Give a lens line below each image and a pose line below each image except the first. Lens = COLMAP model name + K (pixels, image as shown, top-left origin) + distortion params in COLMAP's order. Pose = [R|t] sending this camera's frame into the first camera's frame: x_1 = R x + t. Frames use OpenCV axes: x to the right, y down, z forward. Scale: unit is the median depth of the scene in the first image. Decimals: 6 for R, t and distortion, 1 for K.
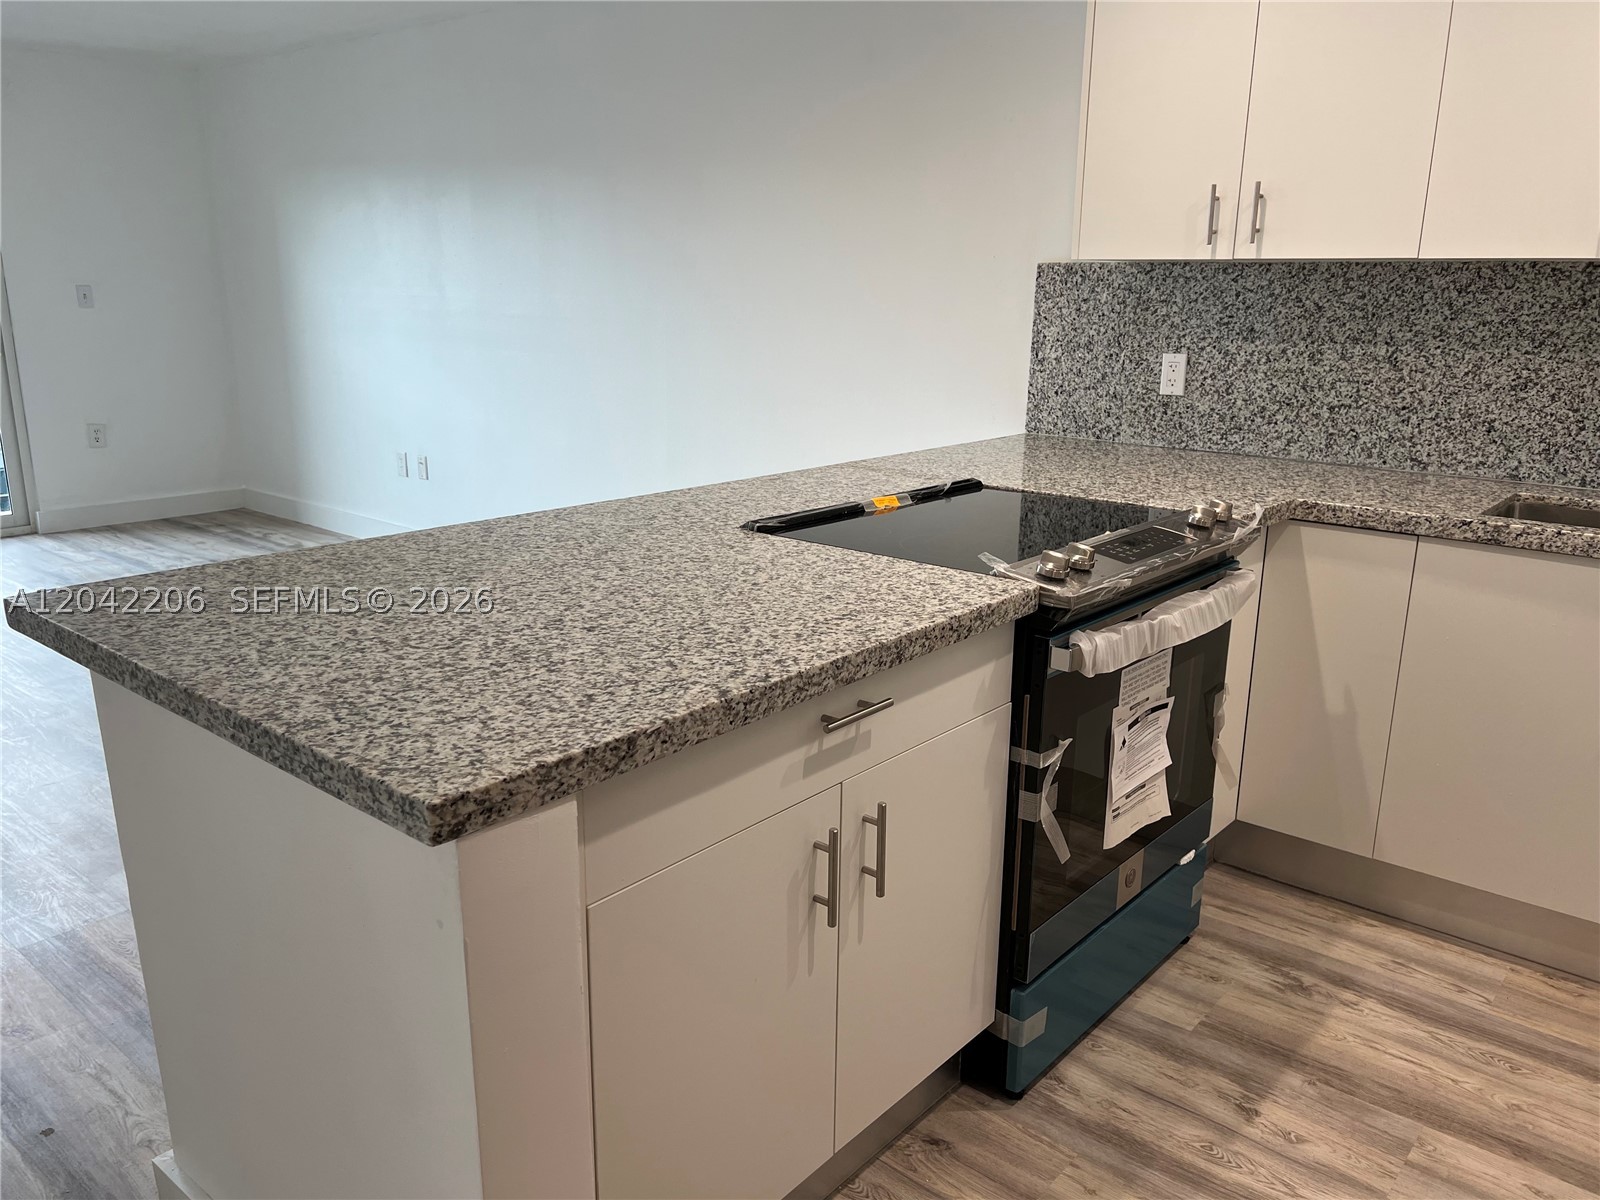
lens RADIAL K [[1220.7, 0, 800.0], [0, 1220.7, 600.0], [0, 0, 1]] dist [-0.006318, -0.000742]
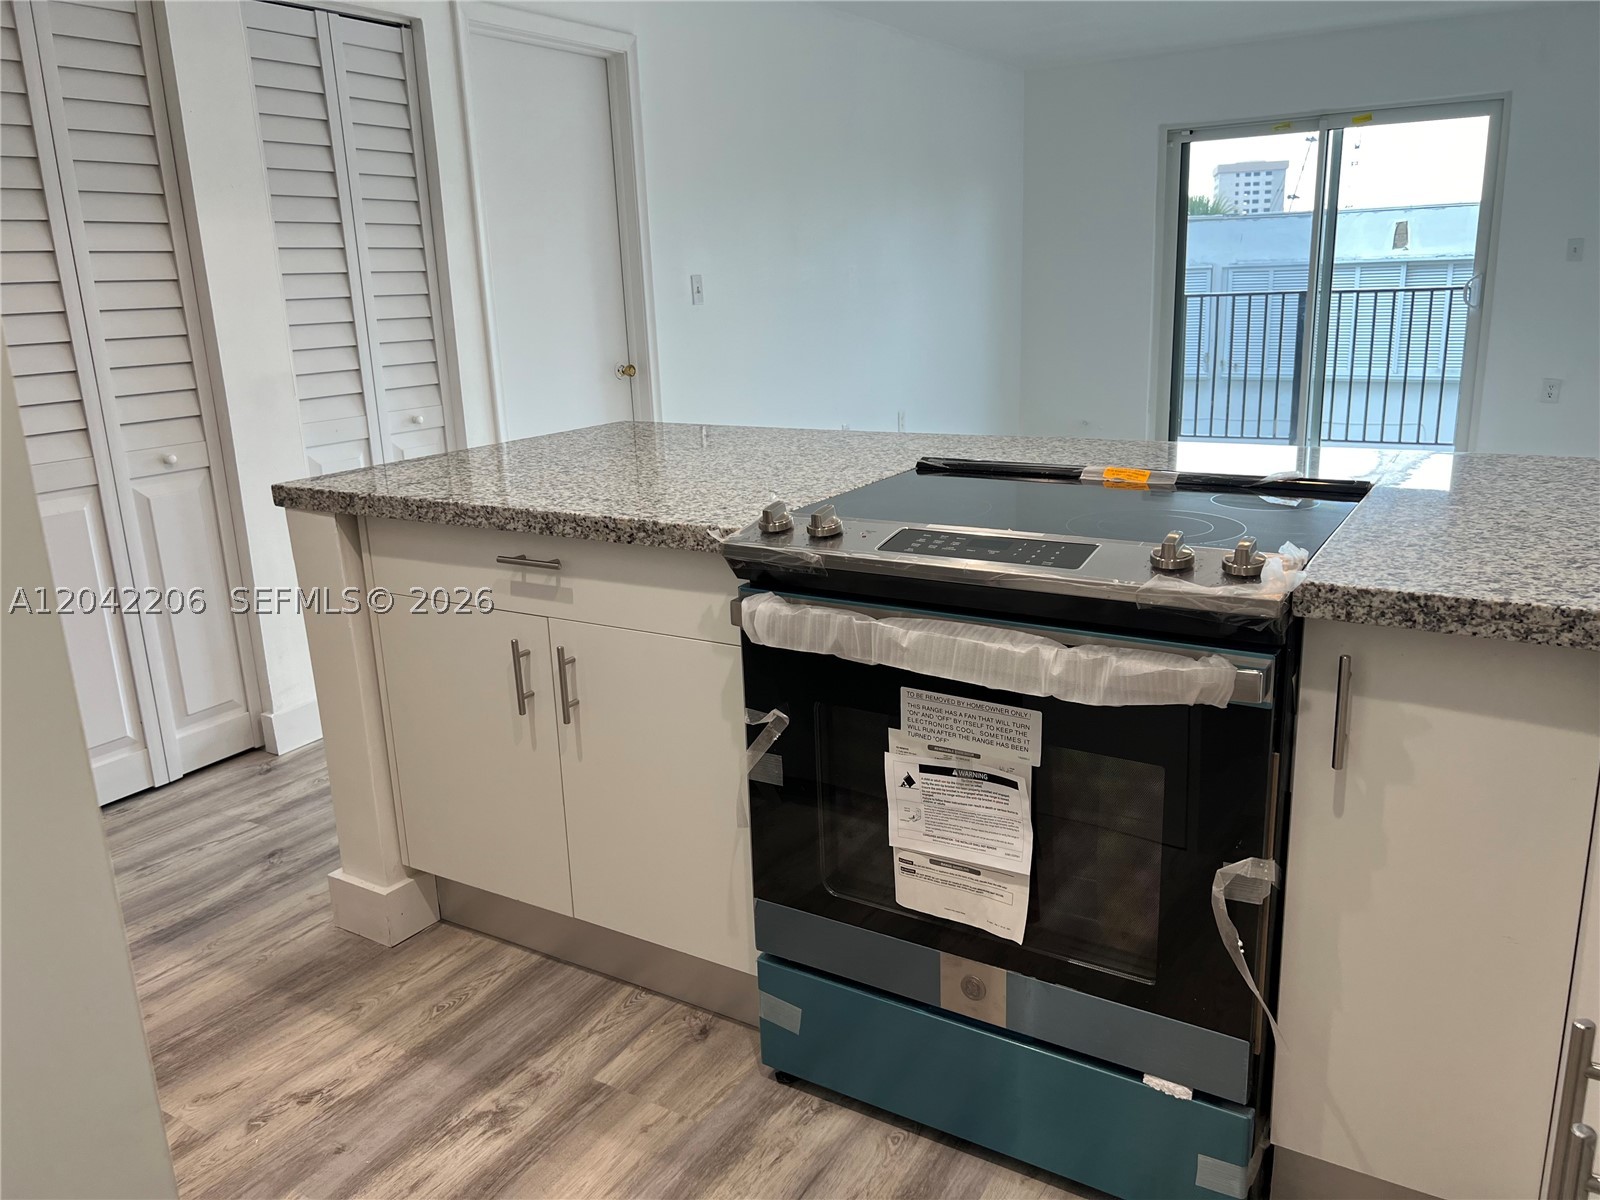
lens RADIAL K [[1214.4, 0, 784.3], [0, 1214.4, 595.4], [0, 0, 1]] dist [0.041592, -0.049063]
pose [[0.148922, 0.237897, -0.959806, 1.253261], [-0.214205, 0.955344, 0.203555, -0.182278], [0.965370, 0.175282, 0.193230, 0.944948]]
